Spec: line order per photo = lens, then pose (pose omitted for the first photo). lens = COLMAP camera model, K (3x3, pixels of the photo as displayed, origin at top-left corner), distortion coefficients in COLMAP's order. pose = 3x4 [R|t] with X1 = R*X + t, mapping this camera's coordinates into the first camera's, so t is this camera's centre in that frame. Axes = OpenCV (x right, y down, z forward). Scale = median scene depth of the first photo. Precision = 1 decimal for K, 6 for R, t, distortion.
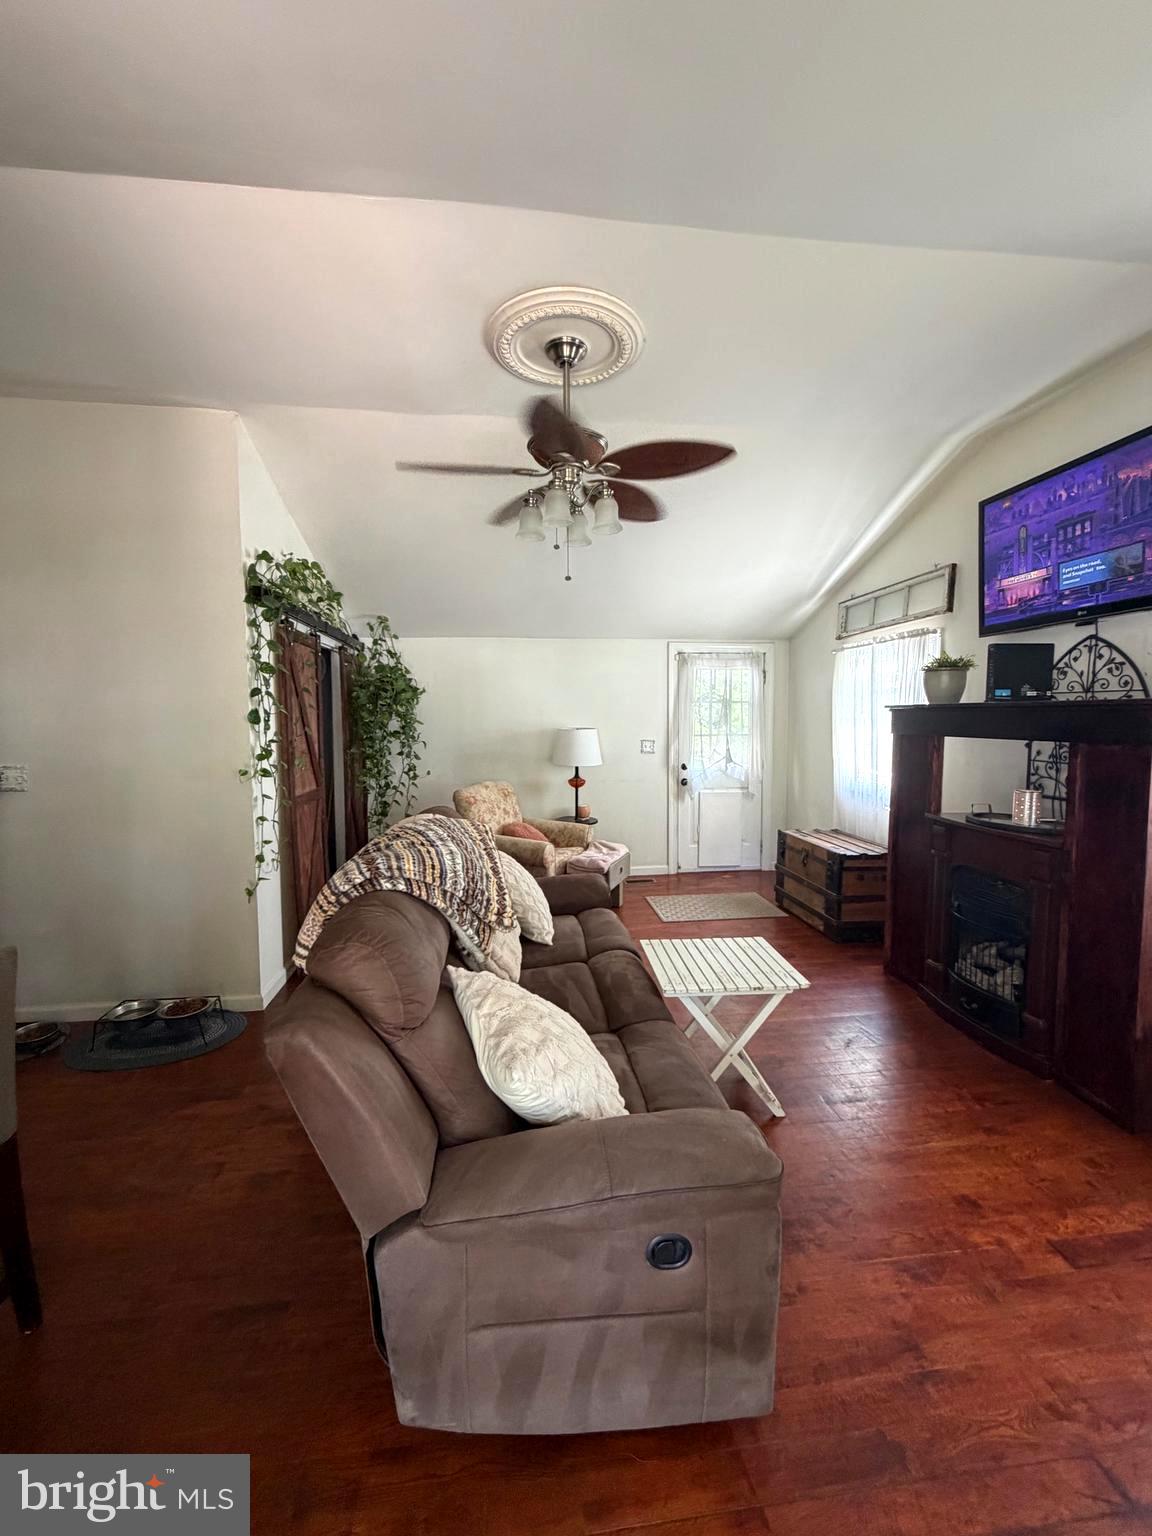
lens RADIAL K [[613.9, 0, 576.2], [0, 613.9, 762.4], [0, 0, 1]] dist [0.001028, 0.000010]
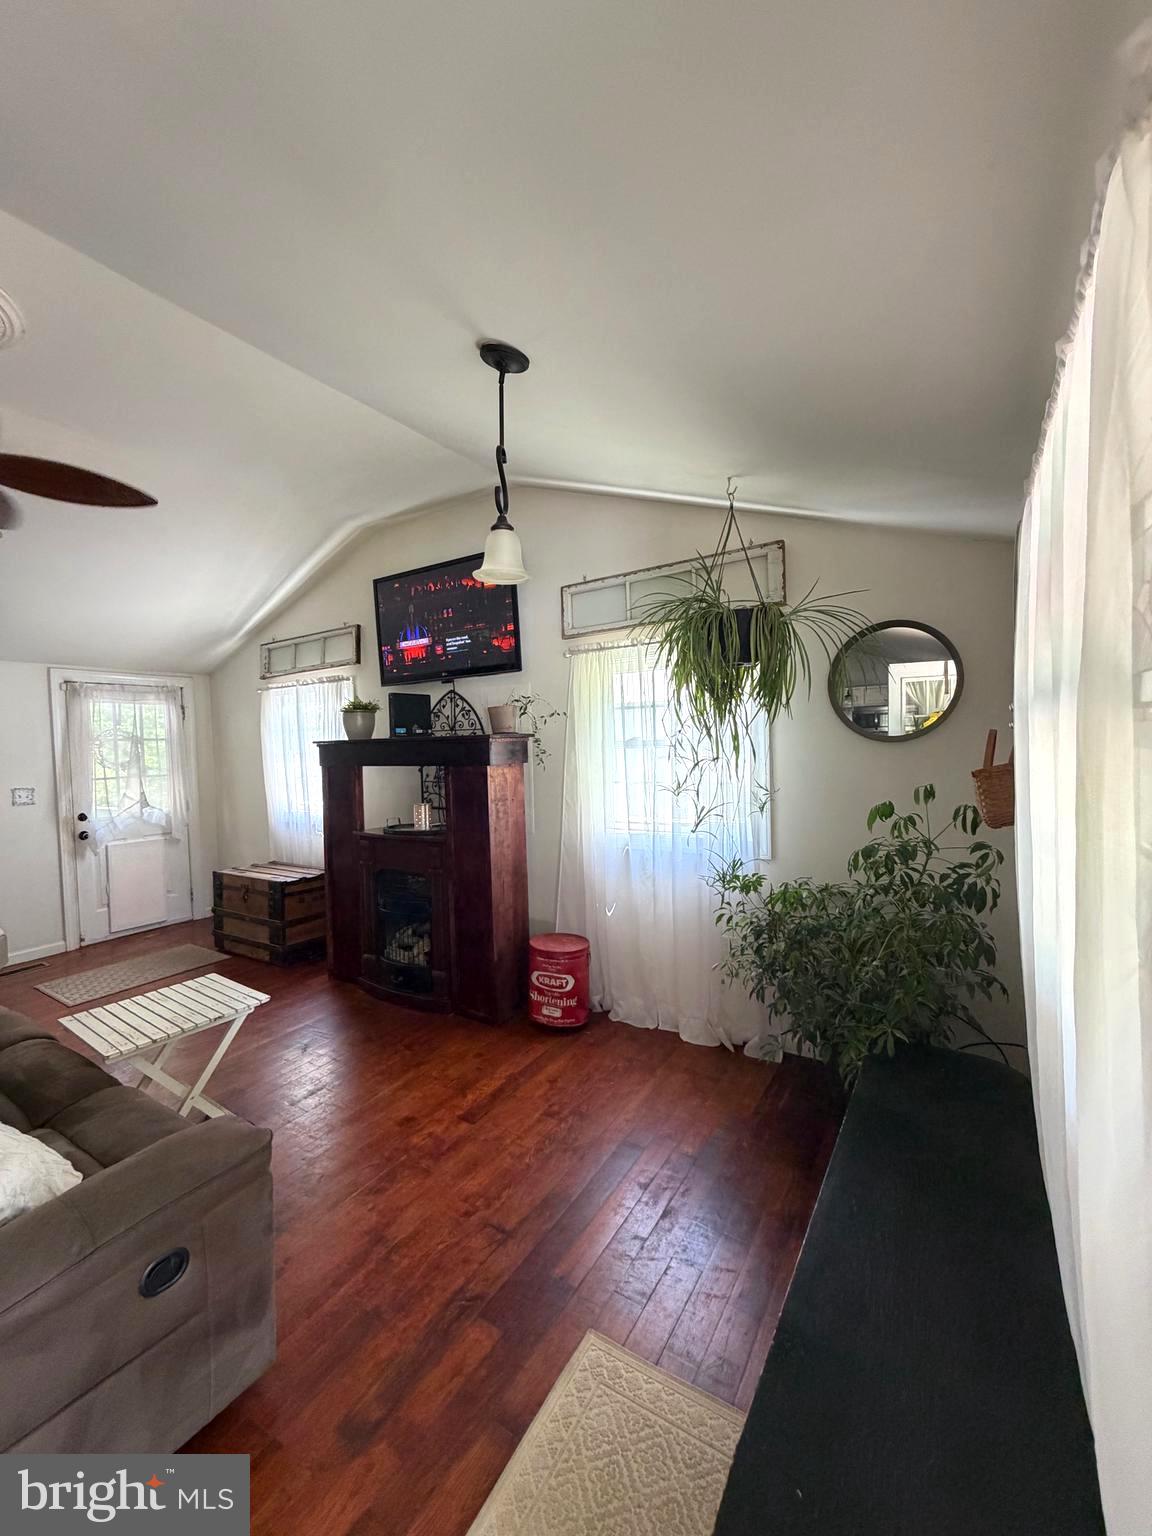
lens RADIAL K [[613.9, 0, 569.3], [0, 613.9, 760.4], [0, 0, 1]] dist [0.001028, 0.000010]
pose [[0.643402, -0.034485, 0.764751, -0.069368], [0.082465, 0.996294, -0.024453, 0.010272], [-0.761074, 0.078799, 0.643861, -0.099212]]
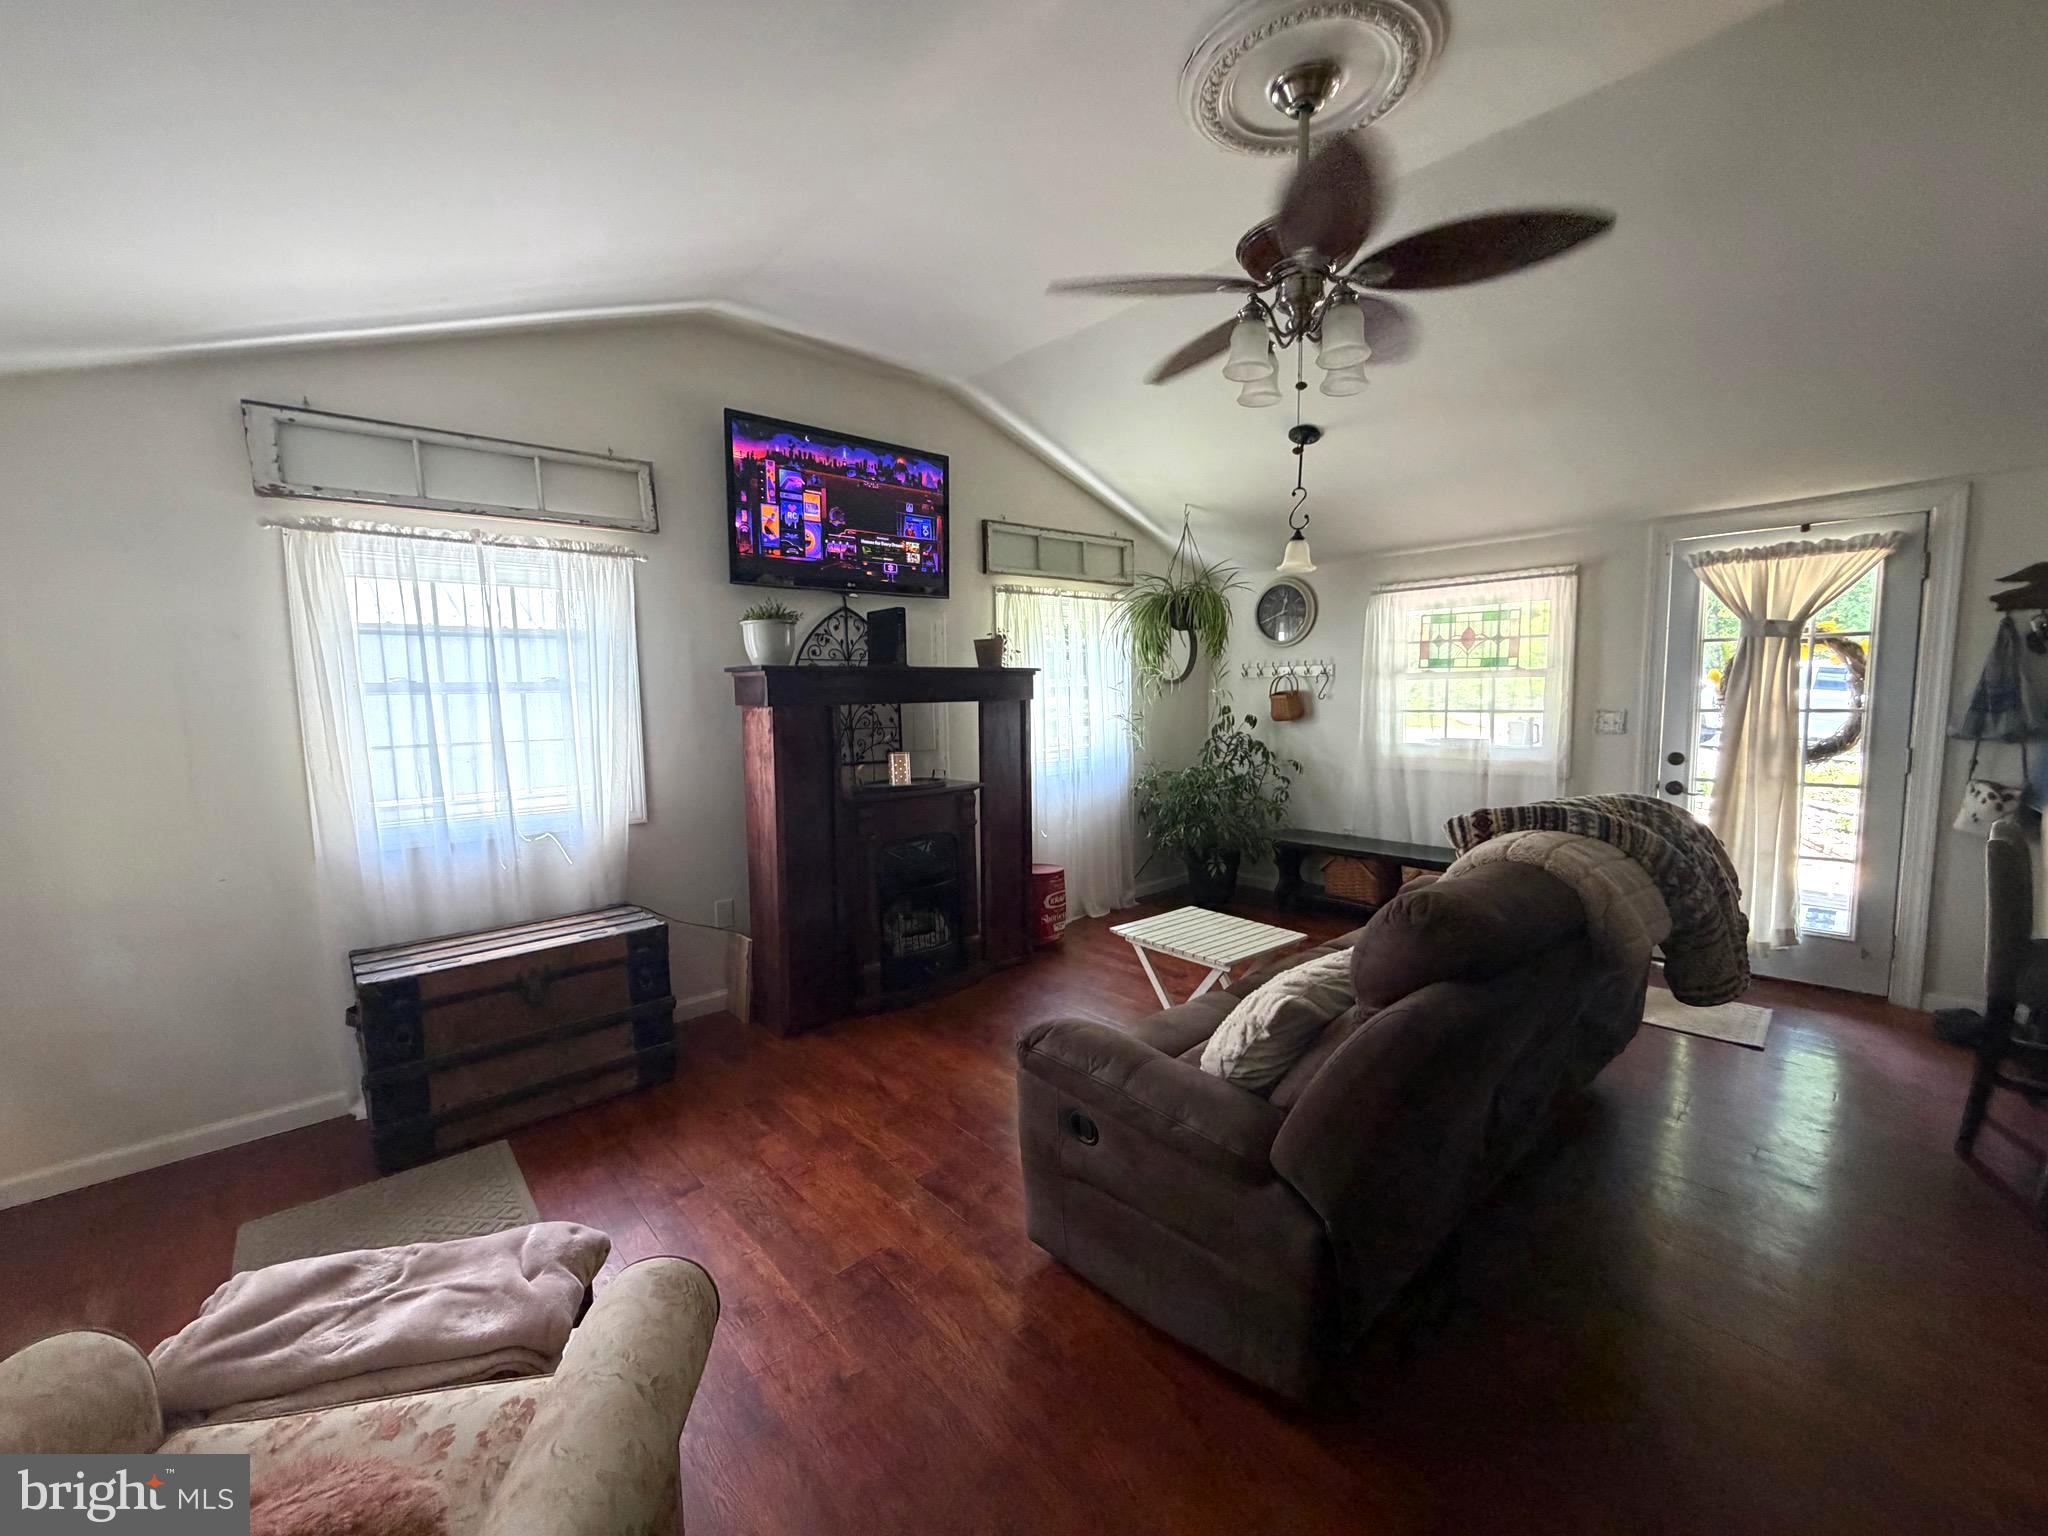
lens RADIAL K [[818.5, 0, 1024.4], [0, 818.5, 773.7], [0, 0, 1]] dist [0.001028, 0.000010]
pose [[-0.568888, -0.070104, 0.819422, -0.499621], [0.082569, 0.986458, 0.141718, -0.093330], [-0.818260, 0.148280, -0.555395, 1.519419]]
